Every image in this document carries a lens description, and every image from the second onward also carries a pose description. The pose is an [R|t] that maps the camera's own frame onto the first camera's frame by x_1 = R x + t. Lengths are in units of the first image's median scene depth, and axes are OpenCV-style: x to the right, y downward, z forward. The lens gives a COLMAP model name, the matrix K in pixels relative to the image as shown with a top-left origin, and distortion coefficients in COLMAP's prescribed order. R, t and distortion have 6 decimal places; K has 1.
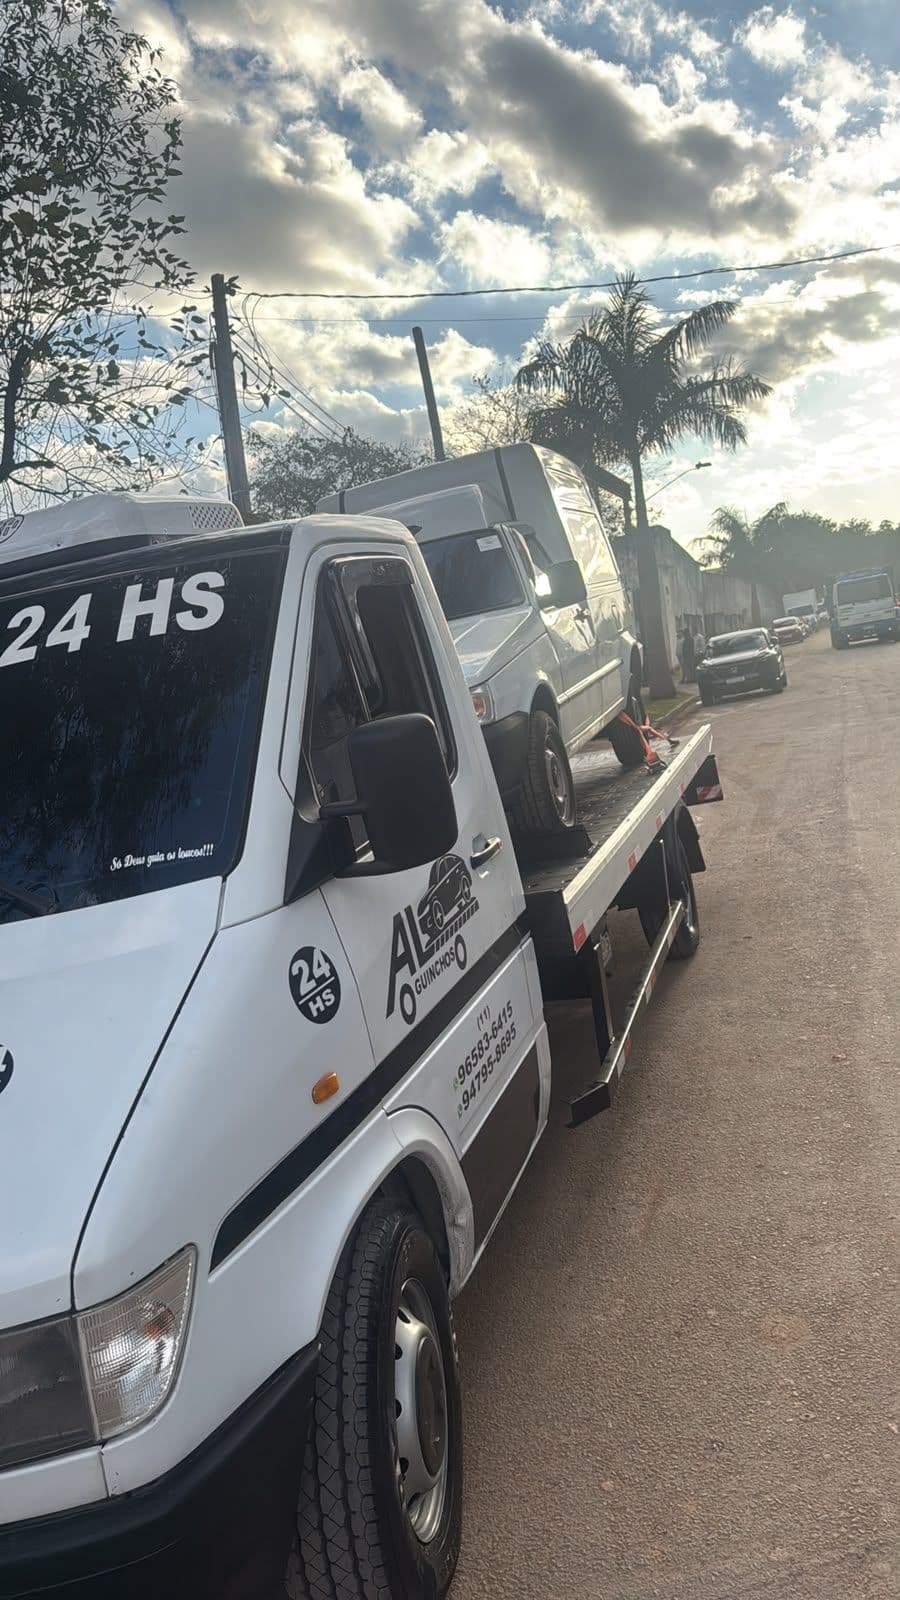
lens RADIAL K [[1143.7, 0, 452.7], [0, 1143.7, 775.9], [0, 0, 1]] dist [0.119630, -0.177915]
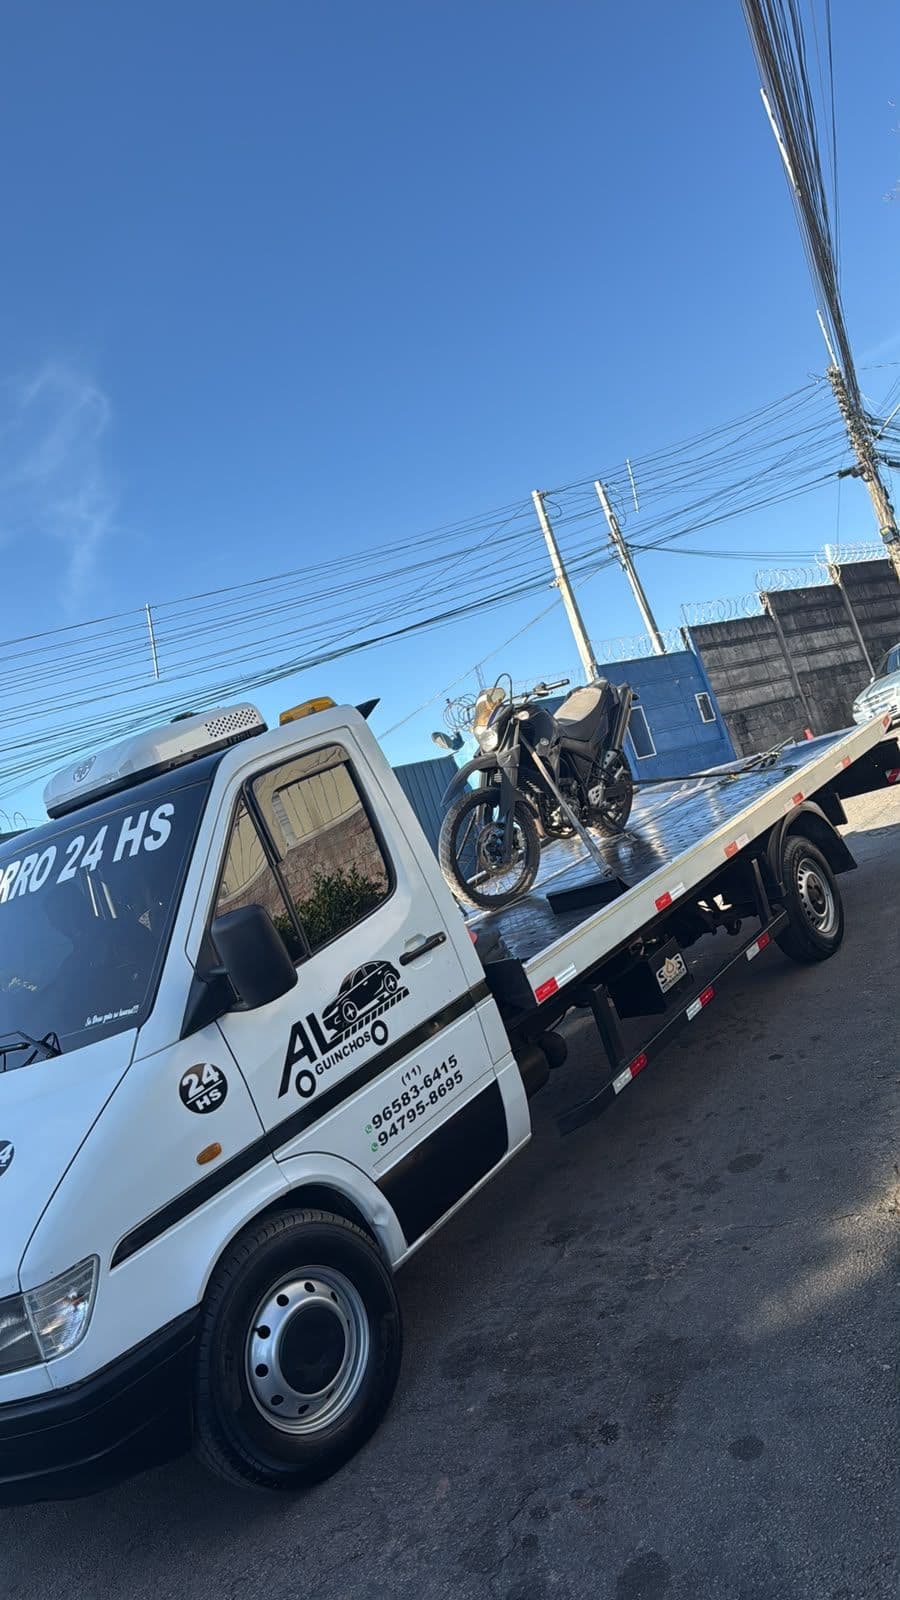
lens RADIAL K [[1143.7, 0, 452.7], [0, 1143.7, 775.9], [0, 0, 1]] dist [0.119630, -0.177915]
pose [[0.931542, -0.128744, -0.340079, 0.679353], [0.145348, 0.989097, 0.023693, -0.199156], [0.333321, -0.071501, 0.940098, -0.310512]]
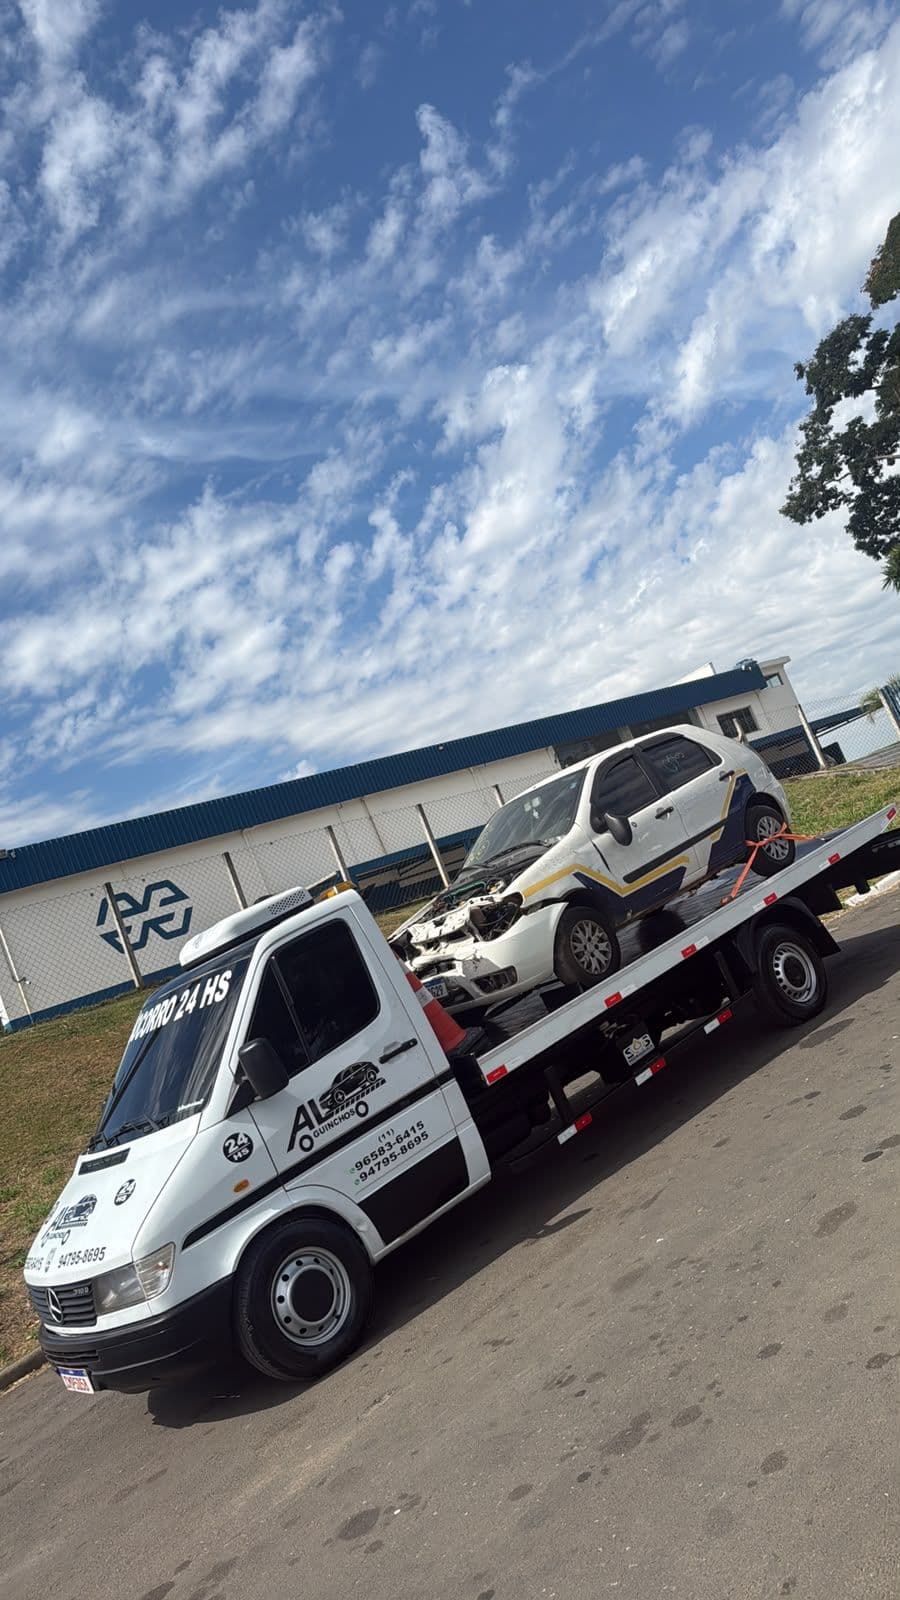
lens RADIAL K [[1143.7, 0, 452.7], [0, 1143.7, 775.9], [0, 0, 1]] dist [0.119630, -0.177915]
pose [[0.807197, -0.215193, -0.549659, 1.696222], [0.225729, 0.972936, -0.049414, -0.364255], [0.545417, -0.084187, 0.833926, -0.810894]]
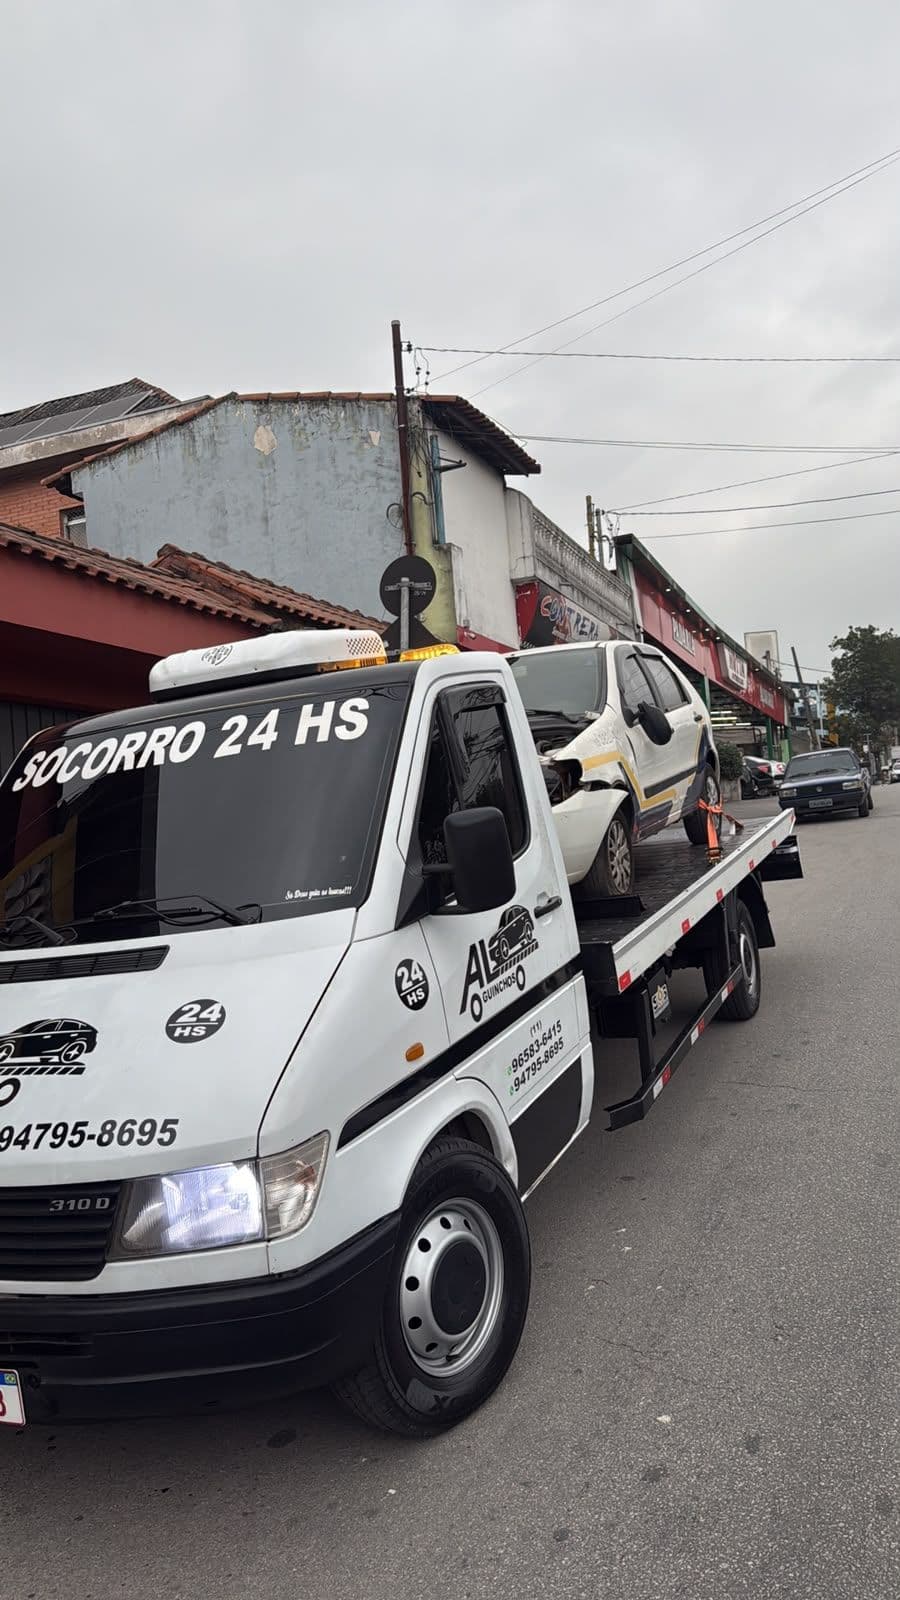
lens RADIAL K [[1143.7, 0, 452.7], [0, 1143.7, 775.9], [0, 0, 1]] dist [0.119630, -0.177915]
pose [[0.992699, 0.053893, -0.107906, 0.067952], [-0.058918, 0.997296, -0.043935, -0.023693], [0.105246, 0.049972, 0.993190, -0.422370]]
